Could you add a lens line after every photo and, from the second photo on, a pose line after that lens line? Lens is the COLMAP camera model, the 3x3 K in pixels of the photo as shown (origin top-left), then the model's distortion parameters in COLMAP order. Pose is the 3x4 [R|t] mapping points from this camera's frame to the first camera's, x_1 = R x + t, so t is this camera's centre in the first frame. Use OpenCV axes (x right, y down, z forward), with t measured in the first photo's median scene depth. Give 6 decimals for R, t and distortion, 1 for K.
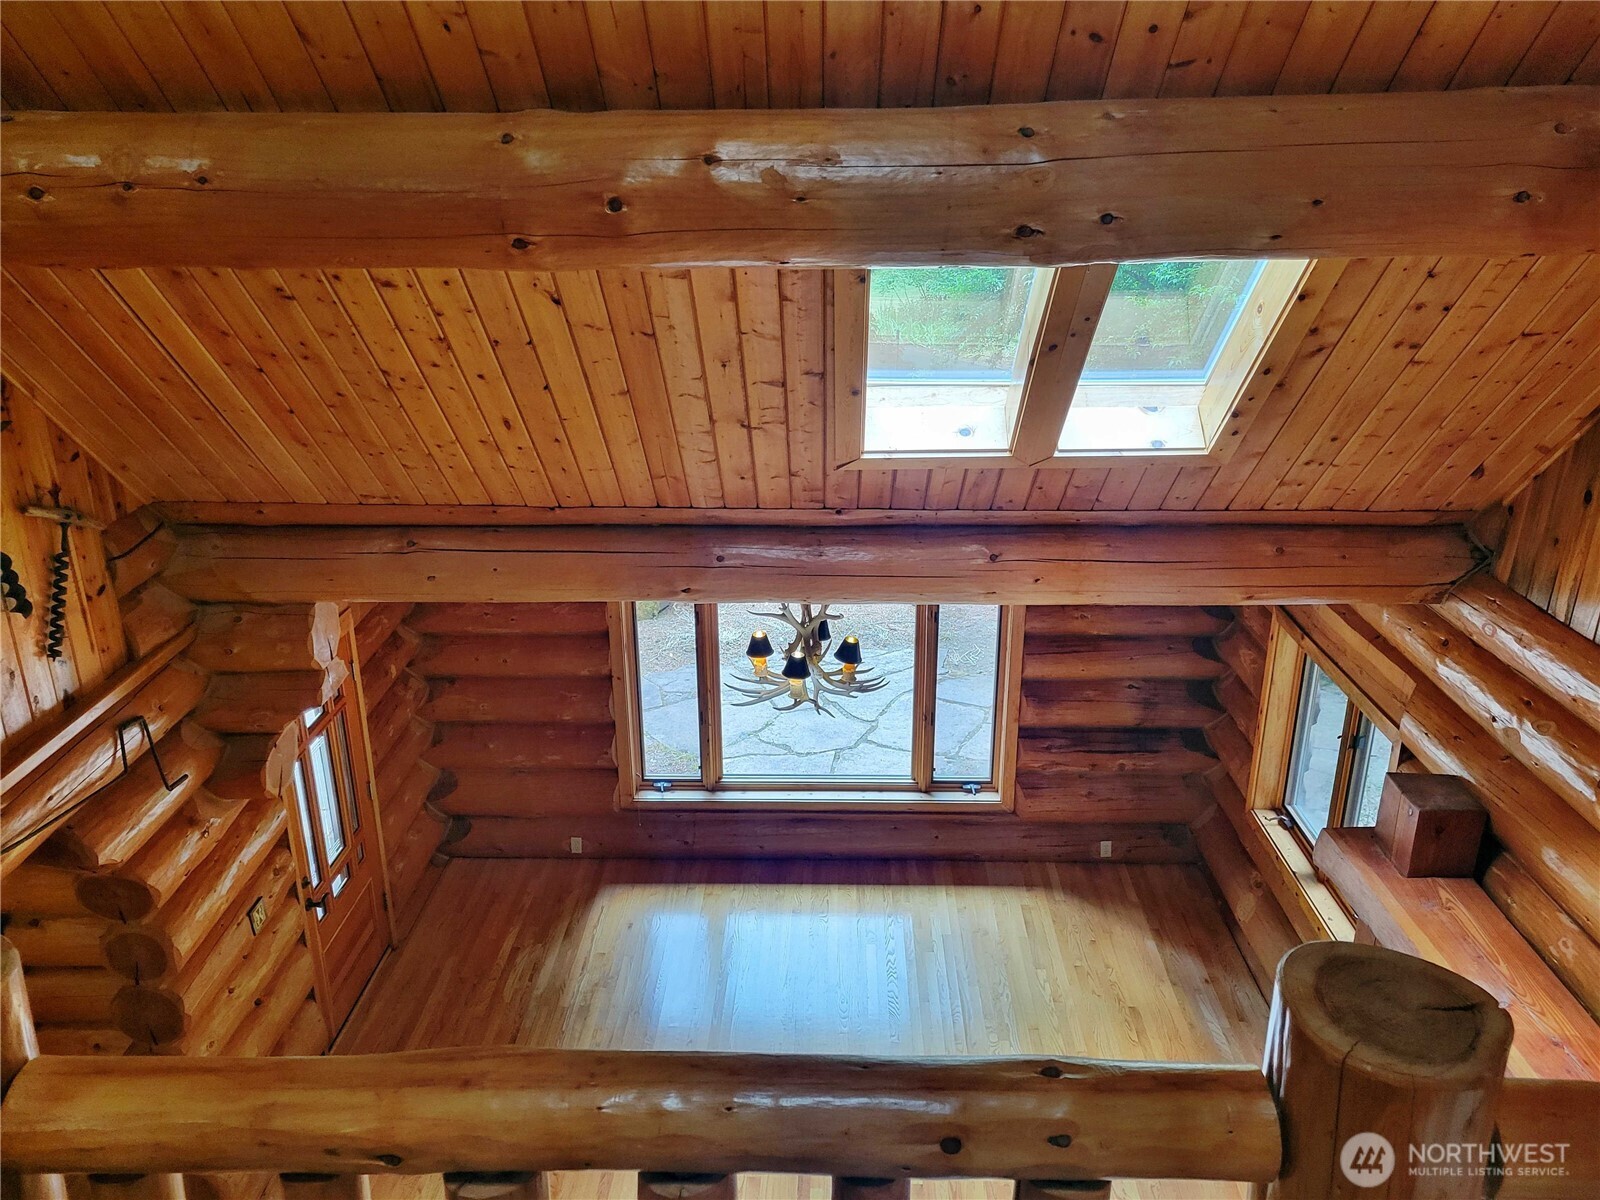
lens RADIAL K [[1207.1, 0, 815.0], [0, 1207.1, 600.7], [0, 0, 1]] dist [0.060734, -0.039883]
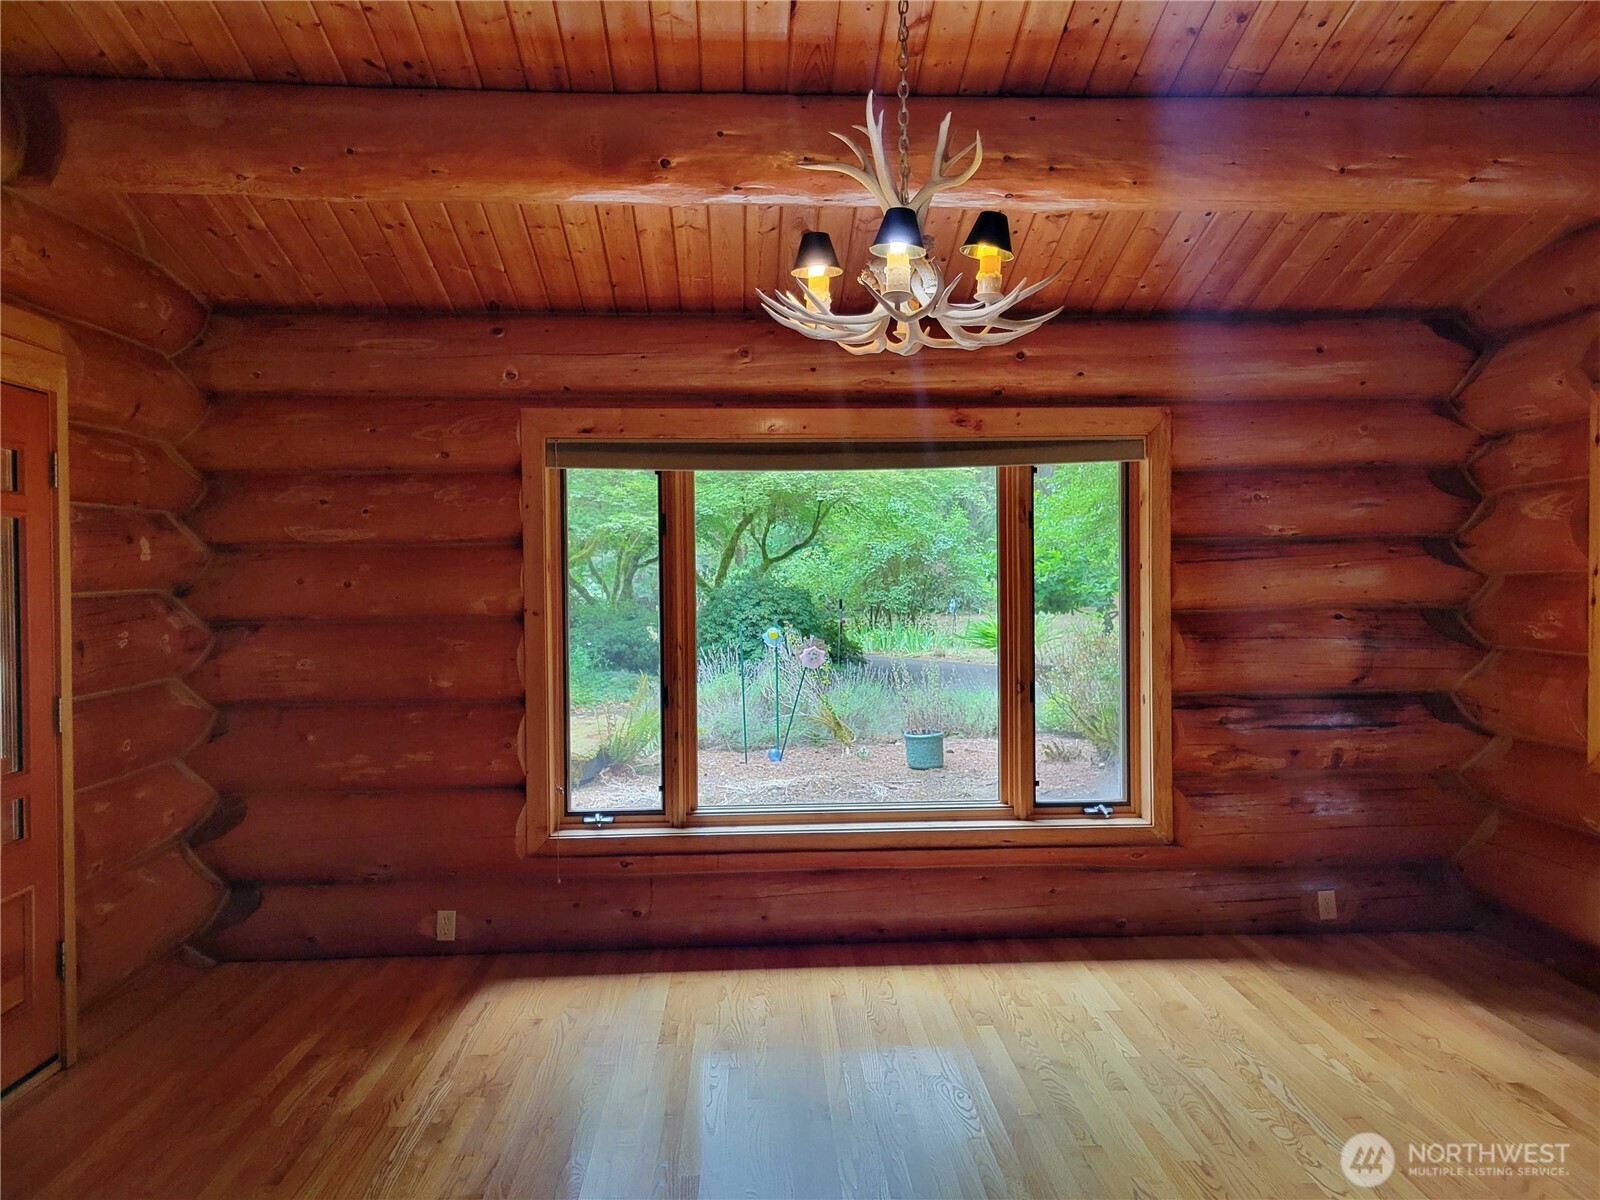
lens RADIAL K [[1207.1, 0, 815.0], [0, 1207.1, 600.7], [0, 0, 1]] dist [0.060734, -0.039883]
pose [[0.997087, -0.009404, 0.075690, -0.064914], [0.034733, 0.939487, -0.340821, 0.268435], [-0.067904, 0.342457, 0.937077, 0.398489]]
